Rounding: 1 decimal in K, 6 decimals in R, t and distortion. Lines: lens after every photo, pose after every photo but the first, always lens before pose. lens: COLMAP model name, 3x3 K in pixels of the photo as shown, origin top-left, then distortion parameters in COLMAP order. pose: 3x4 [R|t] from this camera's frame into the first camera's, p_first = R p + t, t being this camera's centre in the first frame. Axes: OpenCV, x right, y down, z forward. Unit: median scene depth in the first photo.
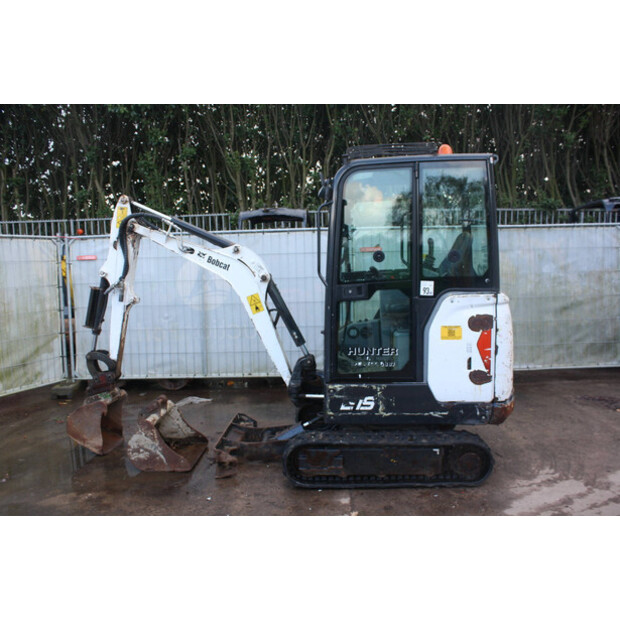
lens RADIAL K [[544.9, 0, 311.8], [0, 544.9, 315.9], [0, 0, 1]] dist [-0.153706, 0.134226]
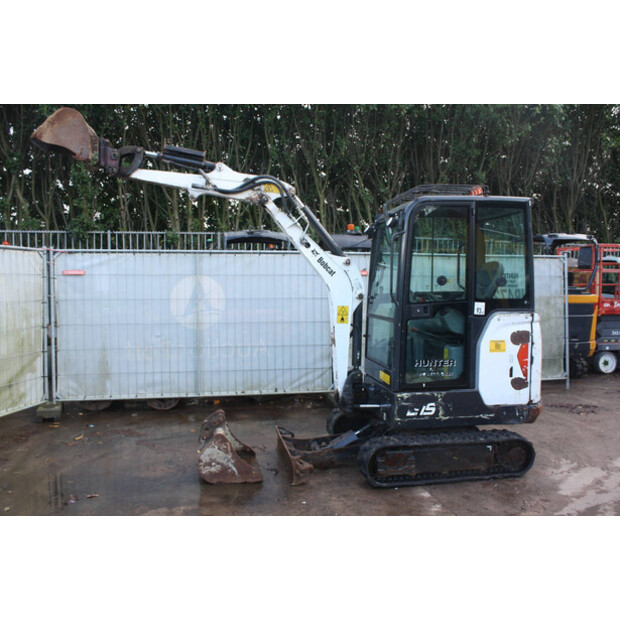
lens RADIAL K [[559.3, 0, 310.0], [0, 559.3, 310.0], [0, 0, 1]] dist [-0.164367, 0.159968]
pose [[0.973434, 0.014174, 0.228528, -0.384857], [-0.001837, 0.998533, -0.054108, 0.016385], [-0.228959, 0.052251, 0.972033, -0.074973]]
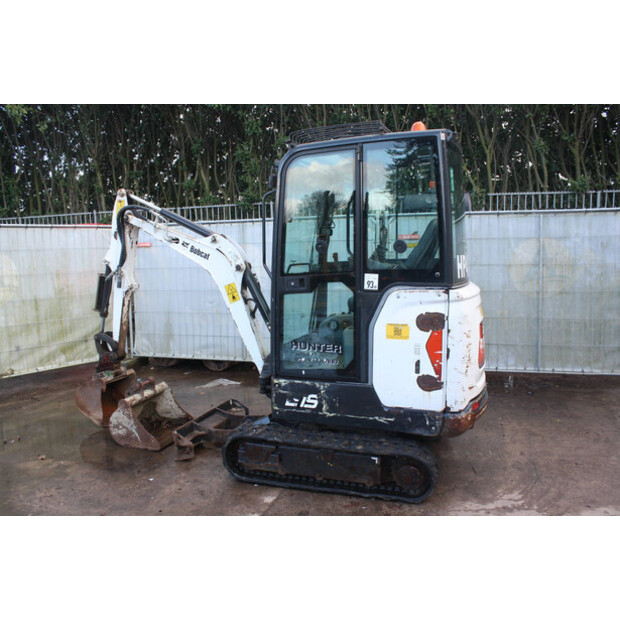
lens RADIAL K [[534.4, 0, 310.0], [0, 534.4, 310.0], [0, 0, 1]] dist [-0.165987, 0.150344]
pose [[0.961141, 0.034148, -0.273938, 0.330372], [-0.028240, 0.999276, 0.025484, -0.021459], [0.274610, -0.016758, 0.961410, 0.096772]]
